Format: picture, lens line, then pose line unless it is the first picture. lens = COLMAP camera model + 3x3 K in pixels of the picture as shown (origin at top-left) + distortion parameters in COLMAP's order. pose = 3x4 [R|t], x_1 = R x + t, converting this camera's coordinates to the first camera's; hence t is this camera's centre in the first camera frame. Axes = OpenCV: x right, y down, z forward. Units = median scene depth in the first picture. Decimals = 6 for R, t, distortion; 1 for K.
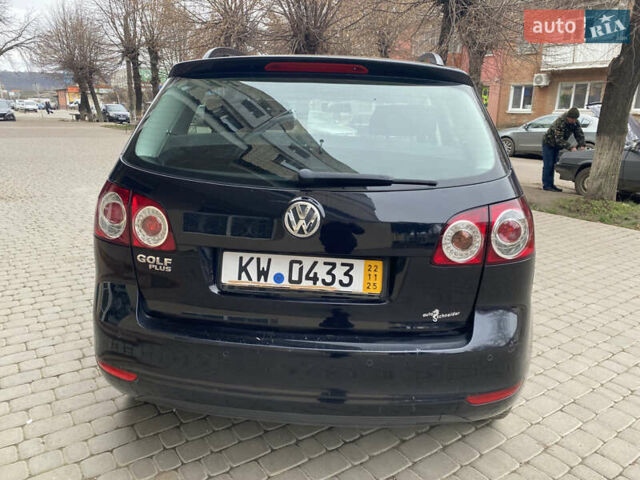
lens RADIAL K [[496.6, 0, 316.6], [0, 496.6, 238.0], [0, 0, 1]] dist [0.015473, -0.016370]
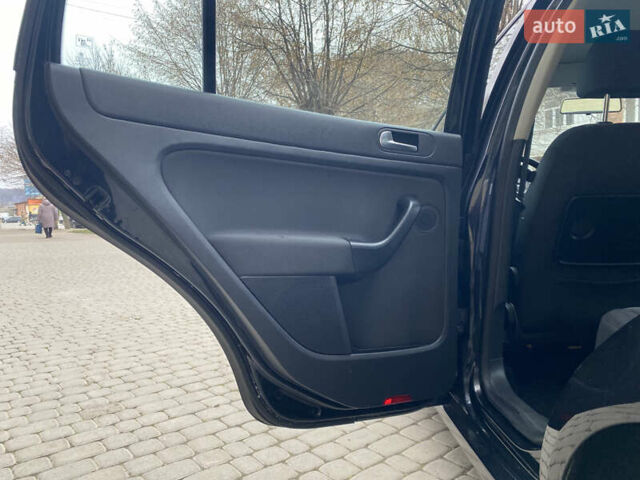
lens RADIAL K [[496.6, 0, 319.8], [0, 496.6, 239.2], [0, 0, 1]] dist [0.015473, -0.016370]
pose [[0.995555, -0.048430, 0.080781, -0.188497], [0.063314, 0.979093, -0.193307, -0.011131], [-0.069730, 0.197562, 0.977807, 0.283331]]
